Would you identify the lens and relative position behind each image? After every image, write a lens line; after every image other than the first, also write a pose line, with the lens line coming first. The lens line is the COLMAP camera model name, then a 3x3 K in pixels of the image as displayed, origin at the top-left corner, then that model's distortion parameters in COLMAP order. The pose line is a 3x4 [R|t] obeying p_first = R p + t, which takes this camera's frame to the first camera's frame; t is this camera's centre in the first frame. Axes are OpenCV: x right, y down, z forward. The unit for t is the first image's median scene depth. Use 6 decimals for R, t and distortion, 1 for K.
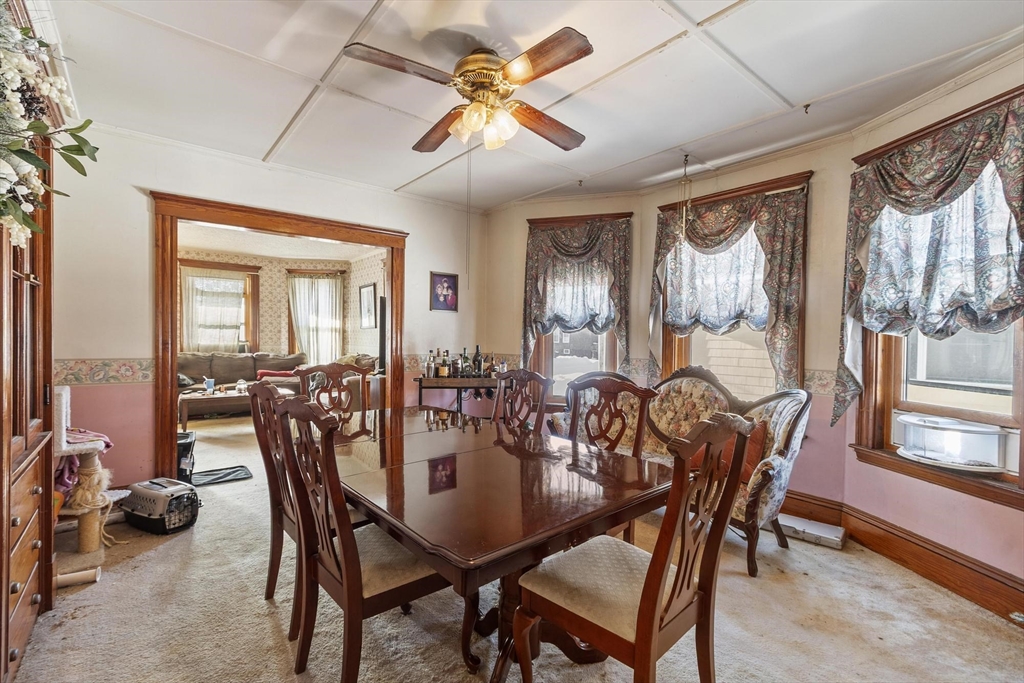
lens RADIAL K [[448.5, 0, 516.0], [0, 448.5, 343.5], [0, 0, 1]] dist [0.000362, 0.000024]
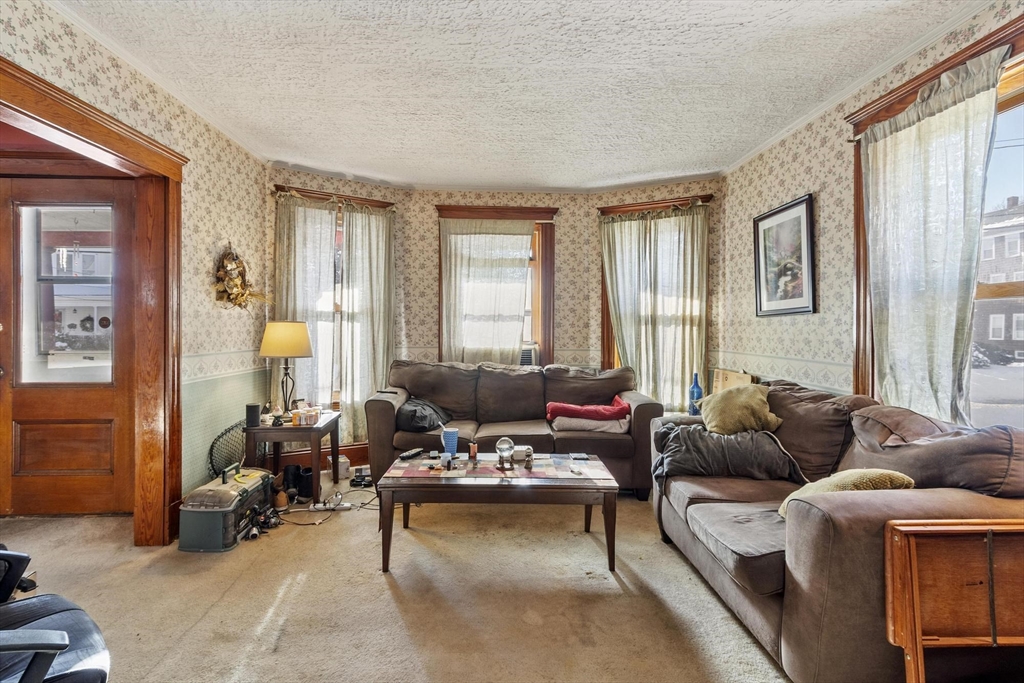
lens RADIAL K [[488.3, 0, 511.9], [0, 488.3, 332.0], [0, 0, 1]] dist [-0.001026, -0.000612]
pose [[0.800196, -0.000799, -0.599738, -0.251708], [-0.006410, 0.999931, -0.009885, -0.012501], [0.599704, 0.011754, 0.800135, 0.484968]]
